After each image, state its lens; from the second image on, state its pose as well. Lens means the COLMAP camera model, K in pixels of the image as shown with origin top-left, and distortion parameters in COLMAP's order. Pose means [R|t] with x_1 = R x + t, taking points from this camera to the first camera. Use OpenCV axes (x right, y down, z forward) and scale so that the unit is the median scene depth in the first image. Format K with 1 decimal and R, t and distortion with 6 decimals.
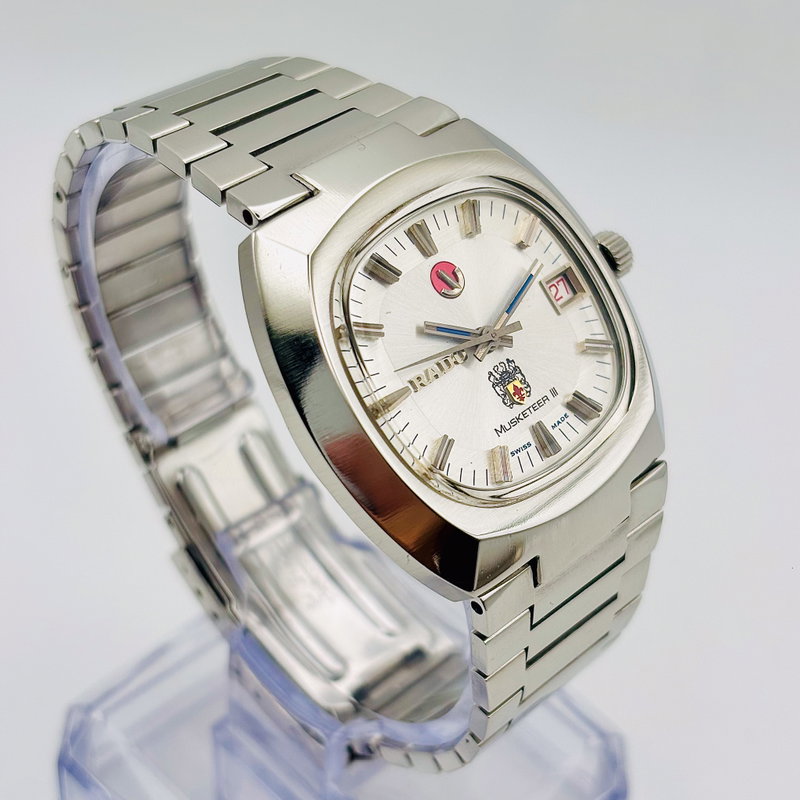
lens RADIAL K [[1723.0, 0, 396.5], [0, 1723.0, 398.9], [0, 0, 1]] dist [0.430082, 0.000000]
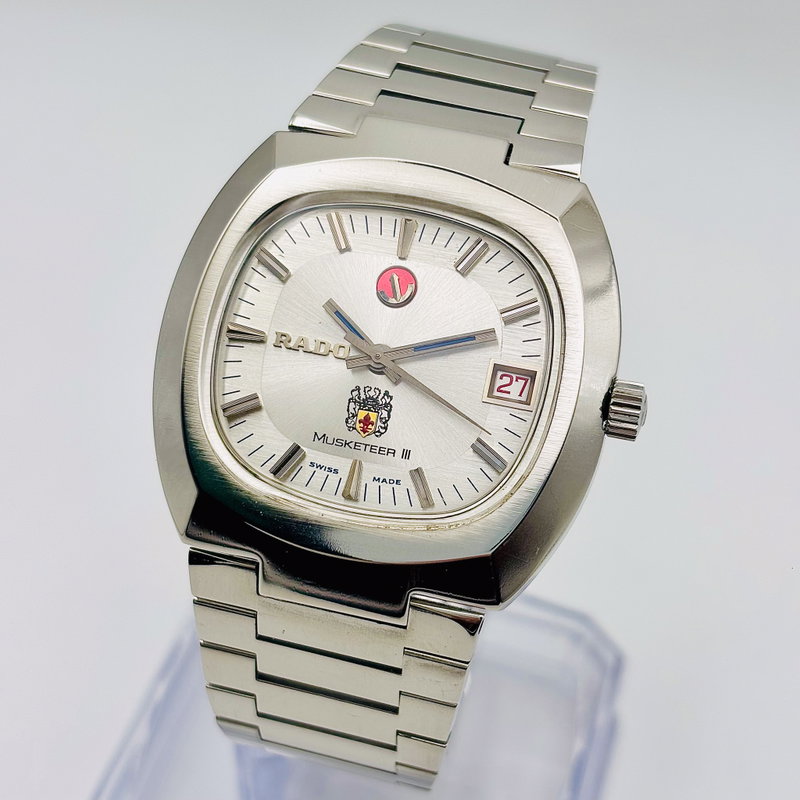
lens RADIAL K [[1723.0, 0, 393.3], [0, 1723.0, 392.8], [0, 0, 1]] dist [0.430082, 0.000000]
pose [[0.495793, 0.554520, -0.668354, 0.682016], [-0.580213, 0.784140, 0.220176, -0.227194], [0.646175, 0.278626, 0.710511, 0.338579]]
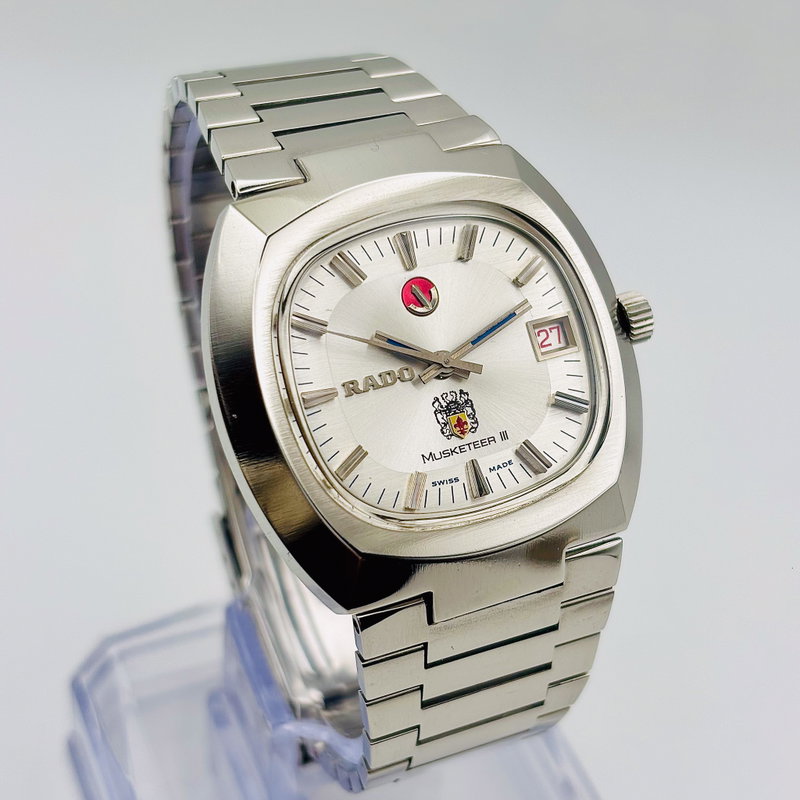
lens RADIAL K [[1723.0, 0, 418.1], [0, 1723.0, 400.6], [0, 0, 1]] dist [0.430082, 0.000000]
pose [[0.934204, 0.237335, -0.266337, 0.299154], [-0.243416, 0.969866, 0.010448, -0.021264], [0.260791, 0.055071, 0.963823, 0.057165]]
